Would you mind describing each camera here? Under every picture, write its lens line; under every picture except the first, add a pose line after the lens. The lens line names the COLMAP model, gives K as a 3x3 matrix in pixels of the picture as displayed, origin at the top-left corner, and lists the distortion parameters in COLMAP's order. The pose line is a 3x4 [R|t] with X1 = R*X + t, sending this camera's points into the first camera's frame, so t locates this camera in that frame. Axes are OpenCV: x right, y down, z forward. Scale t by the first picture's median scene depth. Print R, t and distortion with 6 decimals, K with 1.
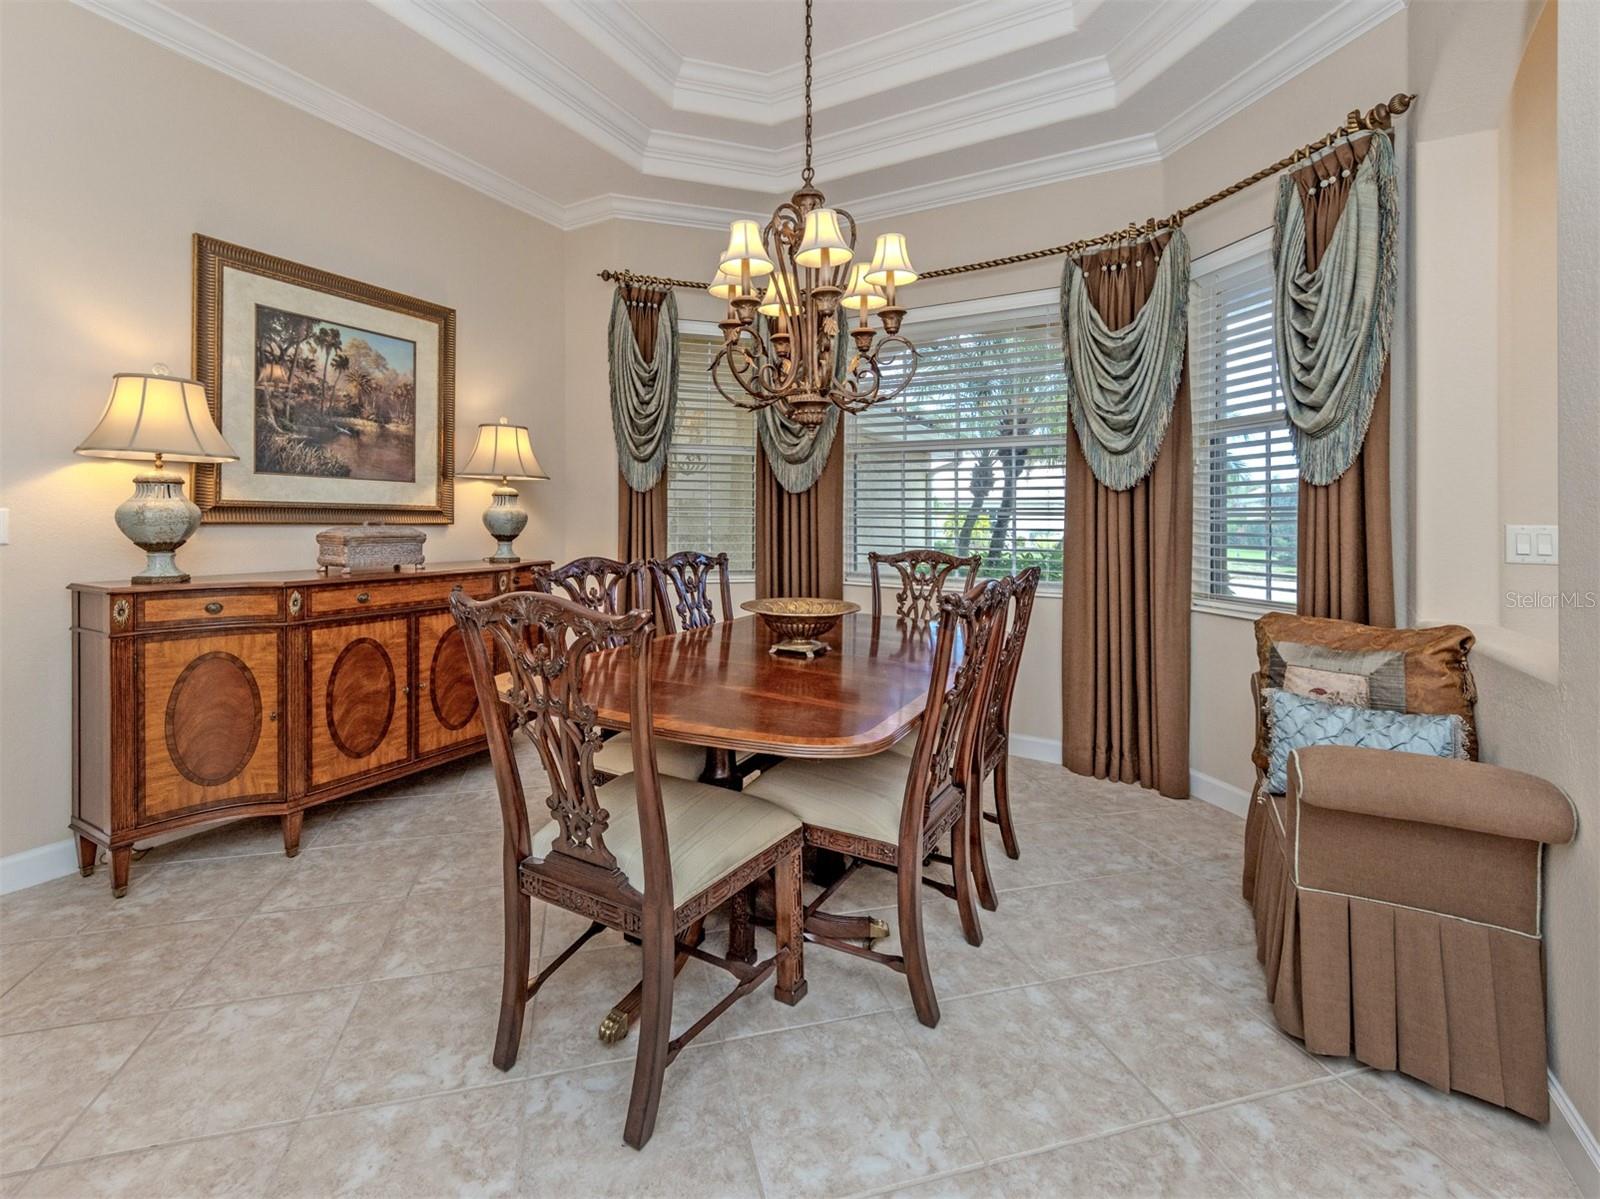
lens RADIAL K [[726.2, 0, 749.9], [0, 726.2, 523.6], [0, 0, 1]] dist [0.000804, 0.000061]
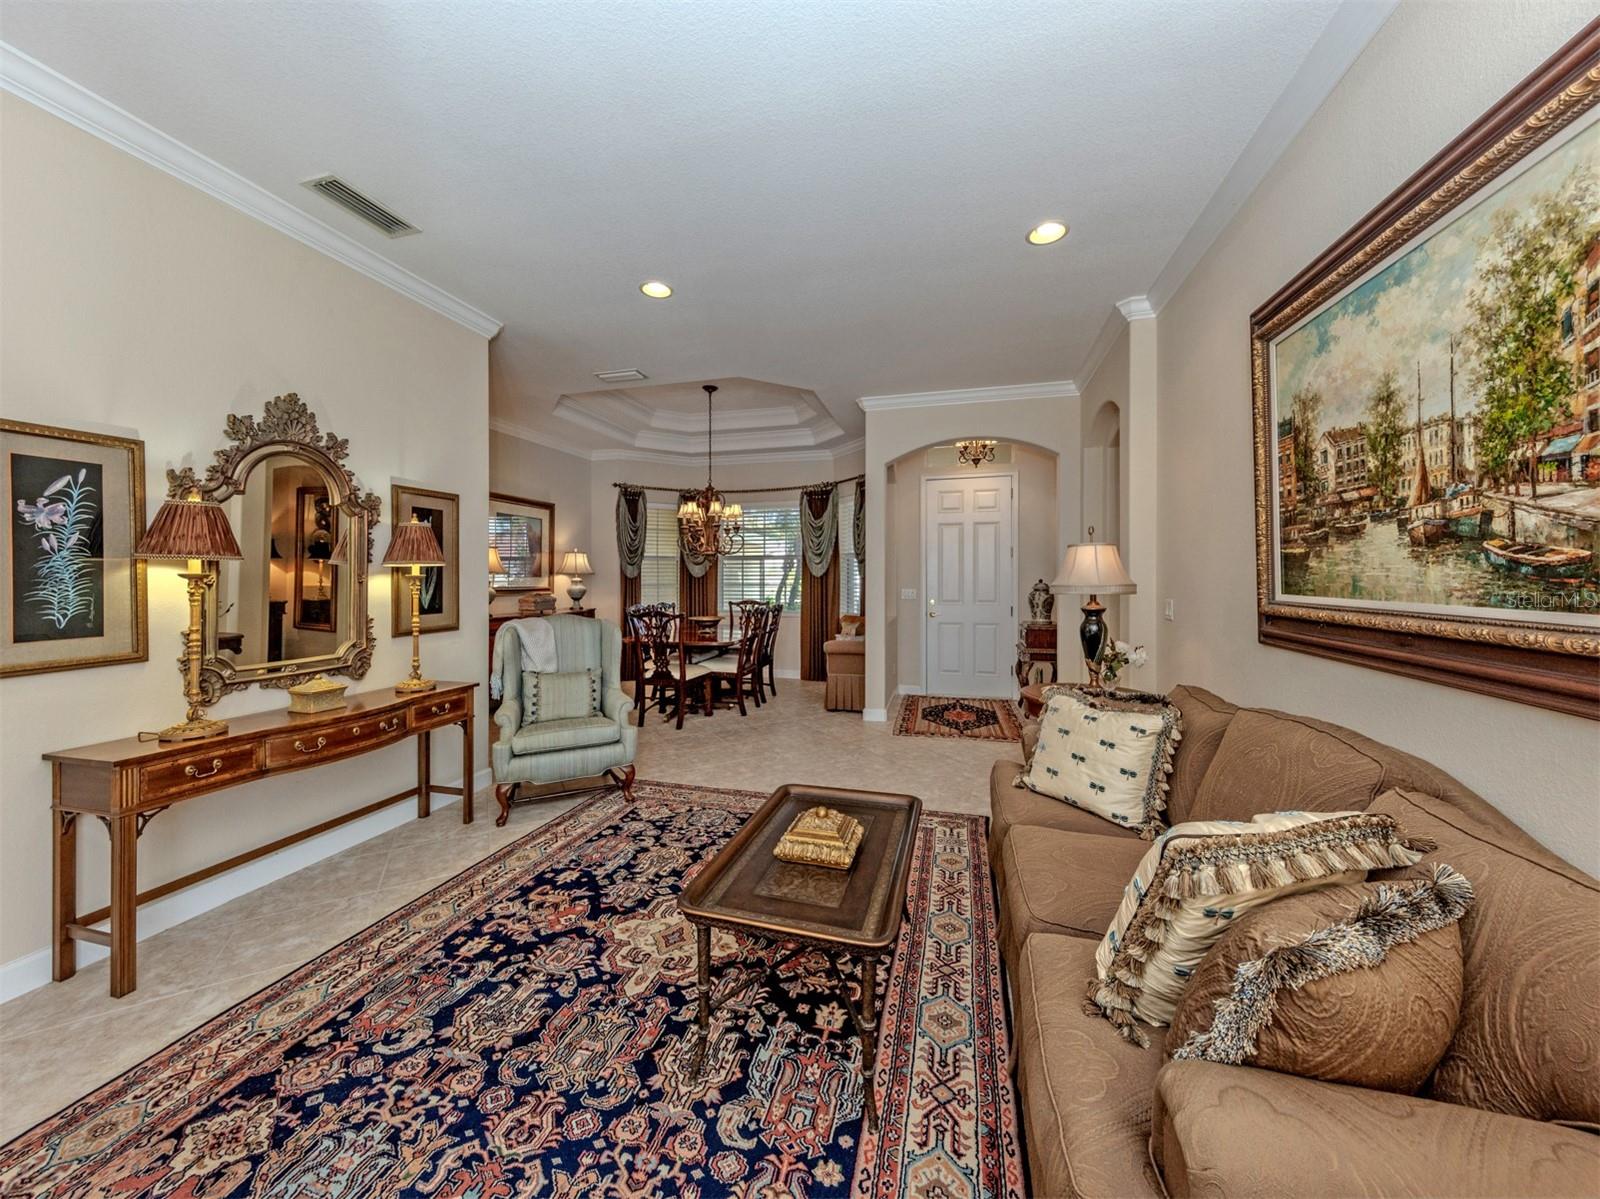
lens RADIAL K [[562.9, 0, 801.2], [0, 562.9, 582.7], [0, 0, 1]] dist [0.009382, -0.002132]
pose [[0.962537, -0.013536, 0.270813, -0.139718], [0.015619, 0.999863, -0.005538, -0.014020], [-0.270701, 0.009561, 0.962616, -1.050786]]
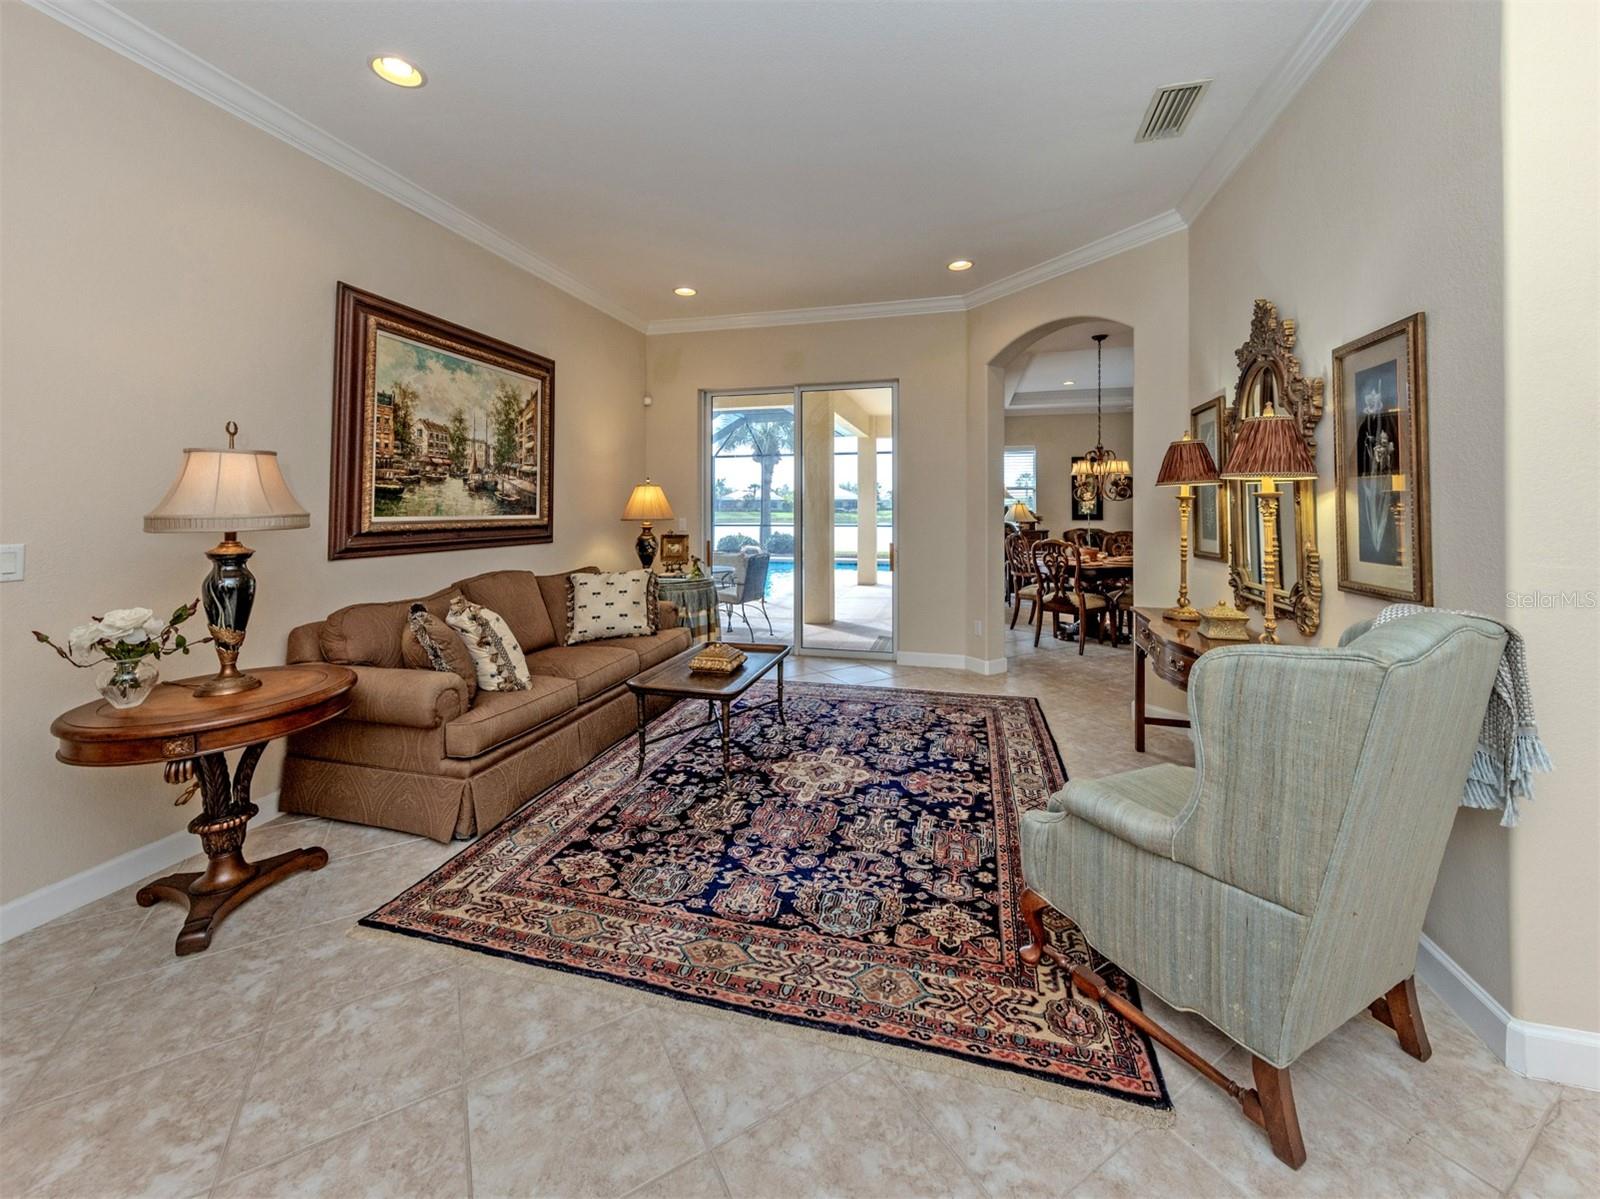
lens RADIAL K [[630.3, 0, 807.6], [0, 630.3, 475.4], [0, 0, 1]] dist [0.000268, -0.000050]
pose [[-0.958056, -0.019341, -0.285928, 0.161589], [-0.009527, 0.999318, -0.035675, -0.029789], [0.286423, -0.031454, -0.957587, 0.394201]]
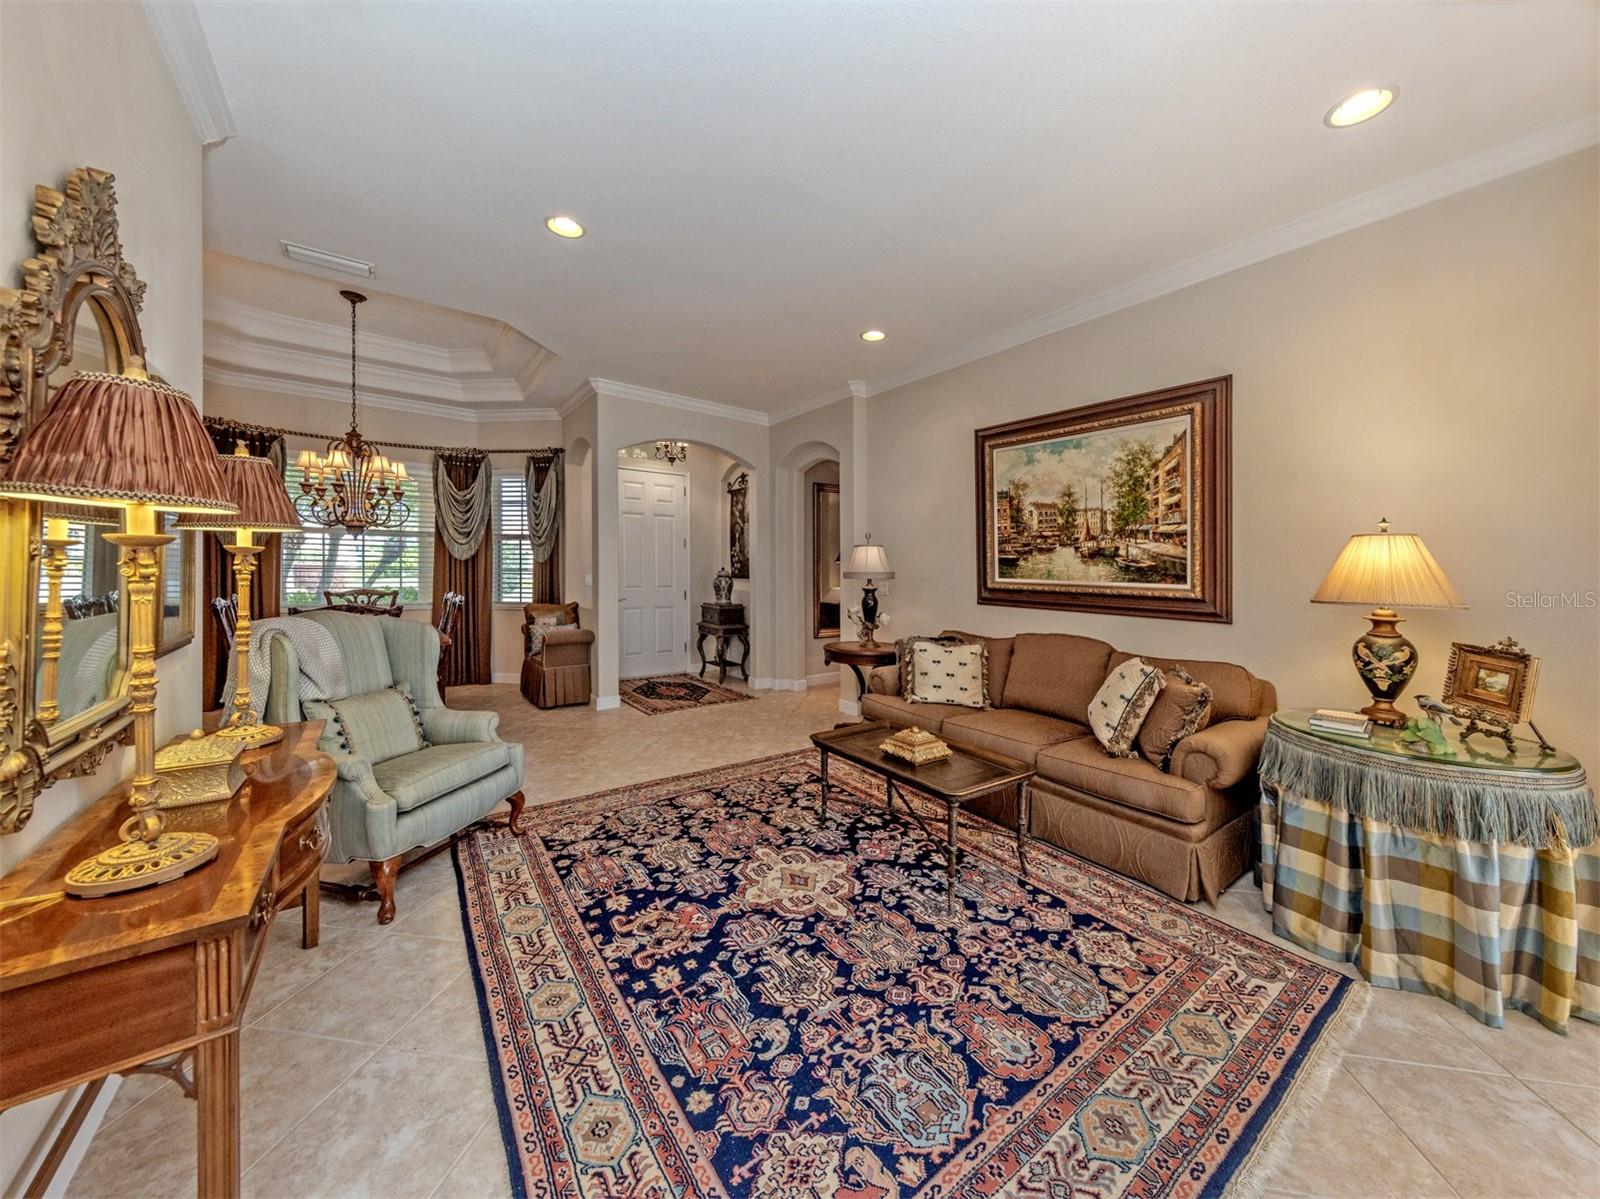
lens RADIAL K [[570.9, 0, 802.9], [0, 570.9, 563.6], [0, 0, 1]] dist [0.009348, -0.000120]
pose [[0.397865, 0.006384, 0.917422, -0.730006], [0.002637, 0.999964, -0.008101, -0.018976], [-0.917440, 0.005642, 0.397834, -0.723588]]
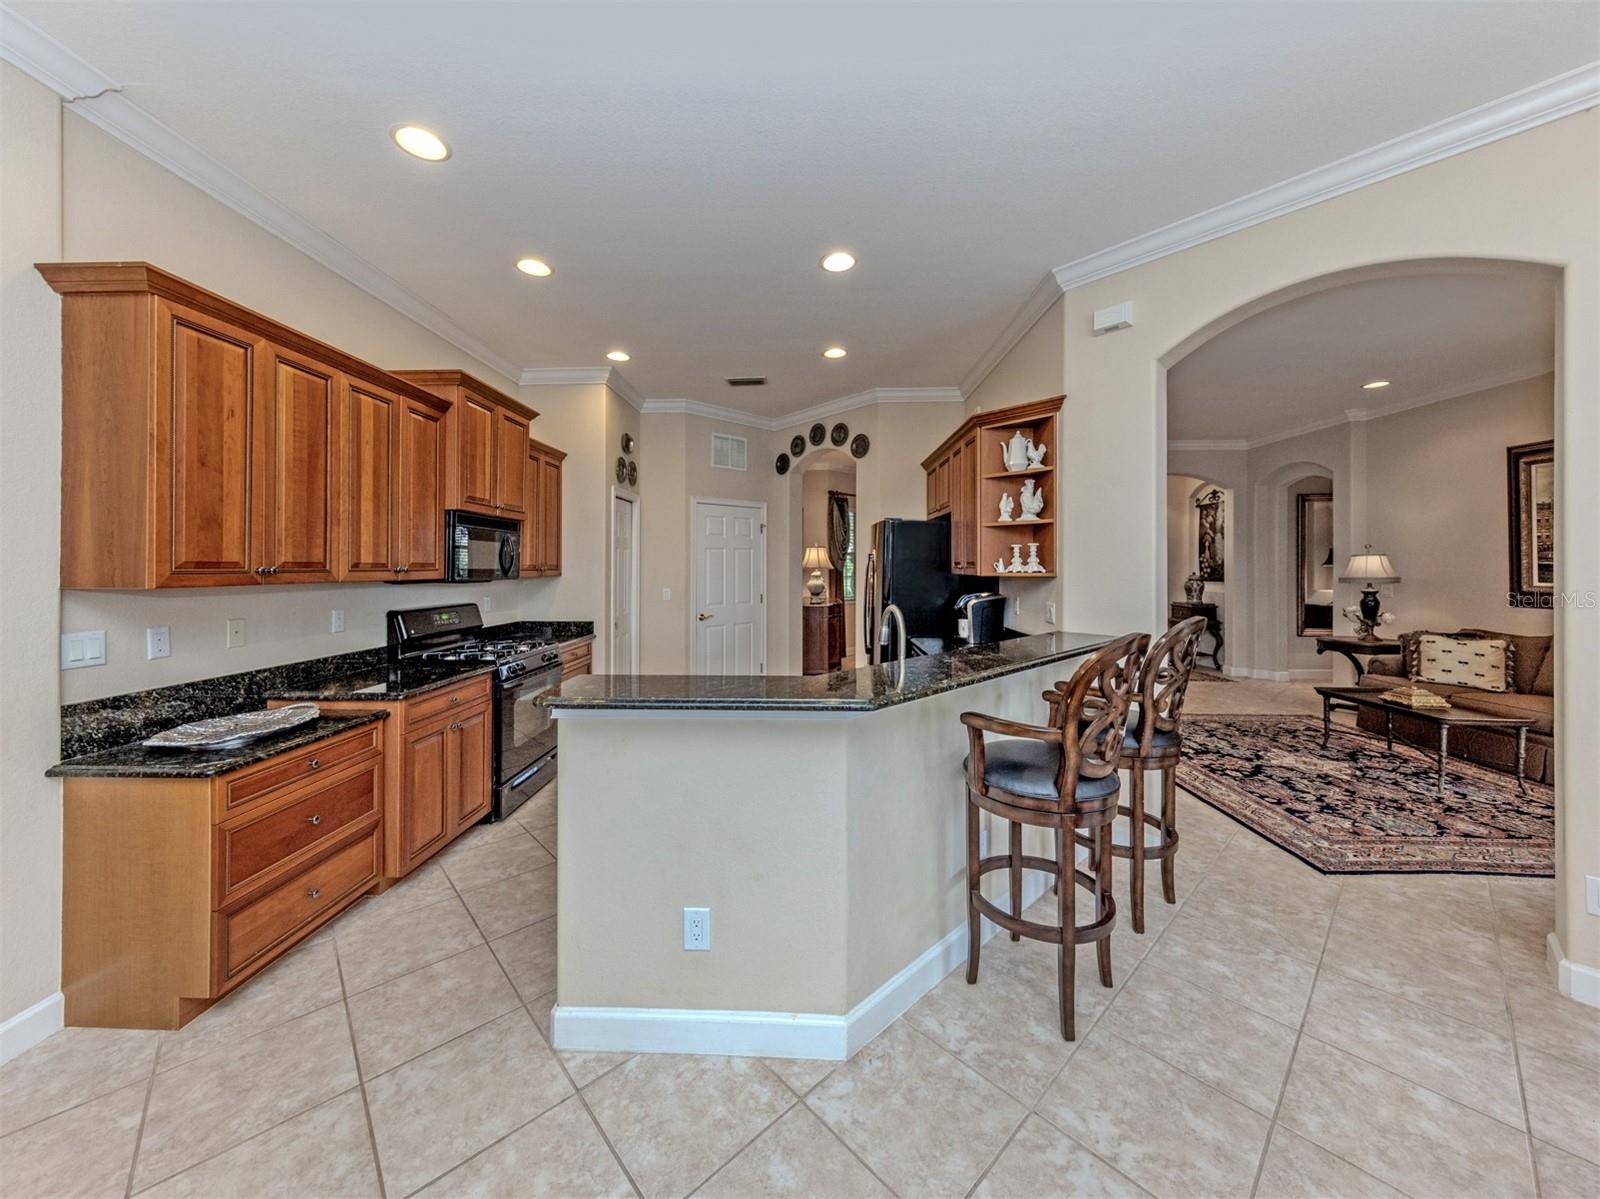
lens RADIAL K [[562.9, 0, 801.2], [0, 562.9, 582.7], [0, 0, 1]] dist [0.009382, -0.002132]
pose [[0.881439, -0.024507, 0.471661, -1.525739], [0.018241, 0.999674, 0.017853, -0.049611], [-0.471945, -0.007133, 0.881599, -0.962924]]
